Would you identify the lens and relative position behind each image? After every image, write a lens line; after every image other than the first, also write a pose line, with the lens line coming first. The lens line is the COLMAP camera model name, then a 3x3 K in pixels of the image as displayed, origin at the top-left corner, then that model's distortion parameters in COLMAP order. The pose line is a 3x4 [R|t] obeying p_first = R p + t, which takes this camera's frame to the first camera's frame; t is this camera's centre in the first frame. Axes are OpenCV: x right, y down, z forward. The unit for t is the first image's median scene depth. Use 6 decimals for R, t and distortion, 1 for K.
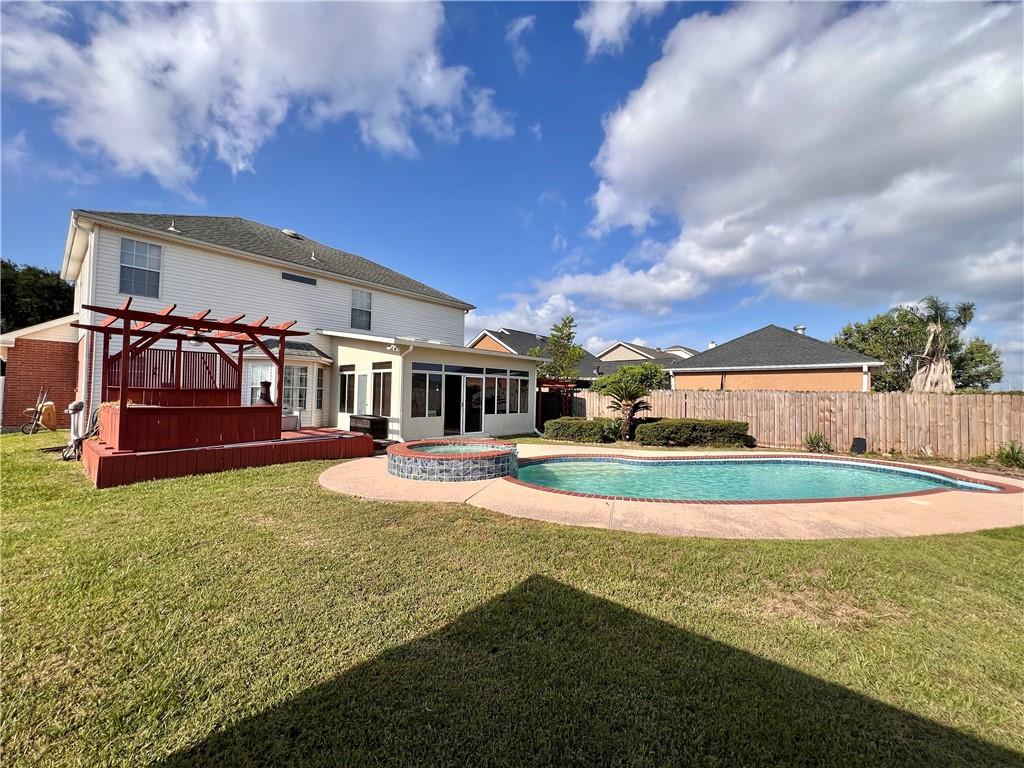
lens RADIAL K [[409.8, 0, 521.1], [0, 409.8, 381.1], [0, 0, 1]] dist [-0.002348, 0.000656]
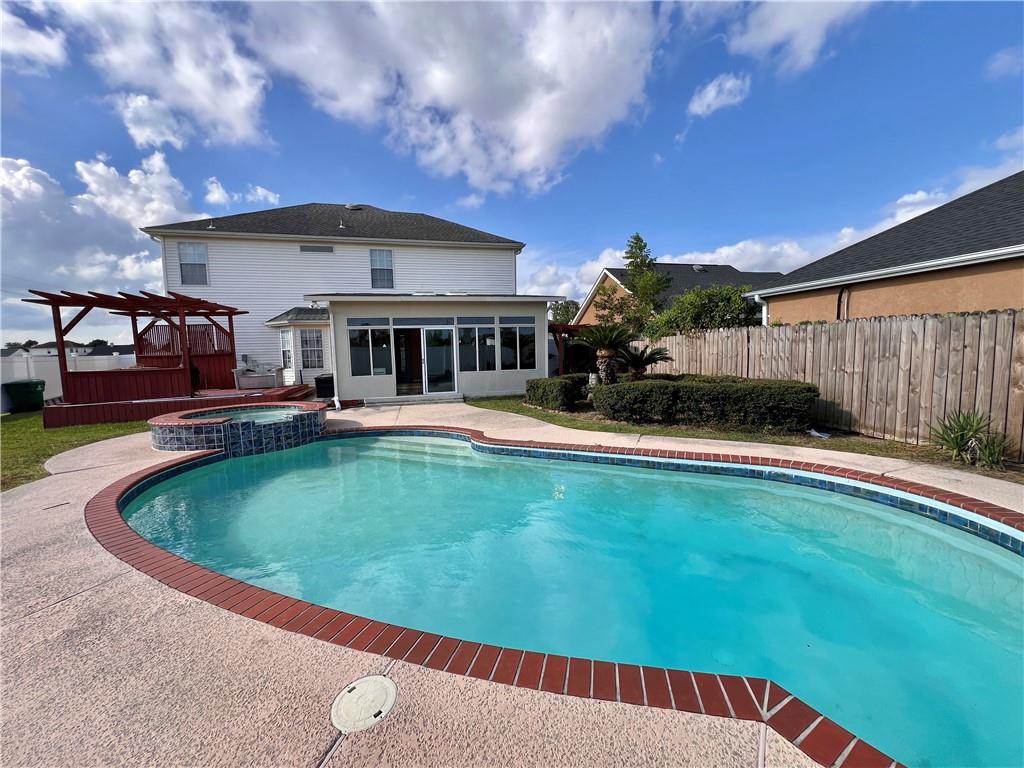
lens RADIAL K [[409.8, 0, 512.5], [0, 409.8, 381.7], [0, 0, 1]] dist [-0.002348, 0.000656]
pose [[0.814932, 0.009502, -0.579479, 0.530196], [0.057736, 0.993561, 0.097486, 0.026293], [0.576673, -0.112901, 0.809136, 0.381959]]
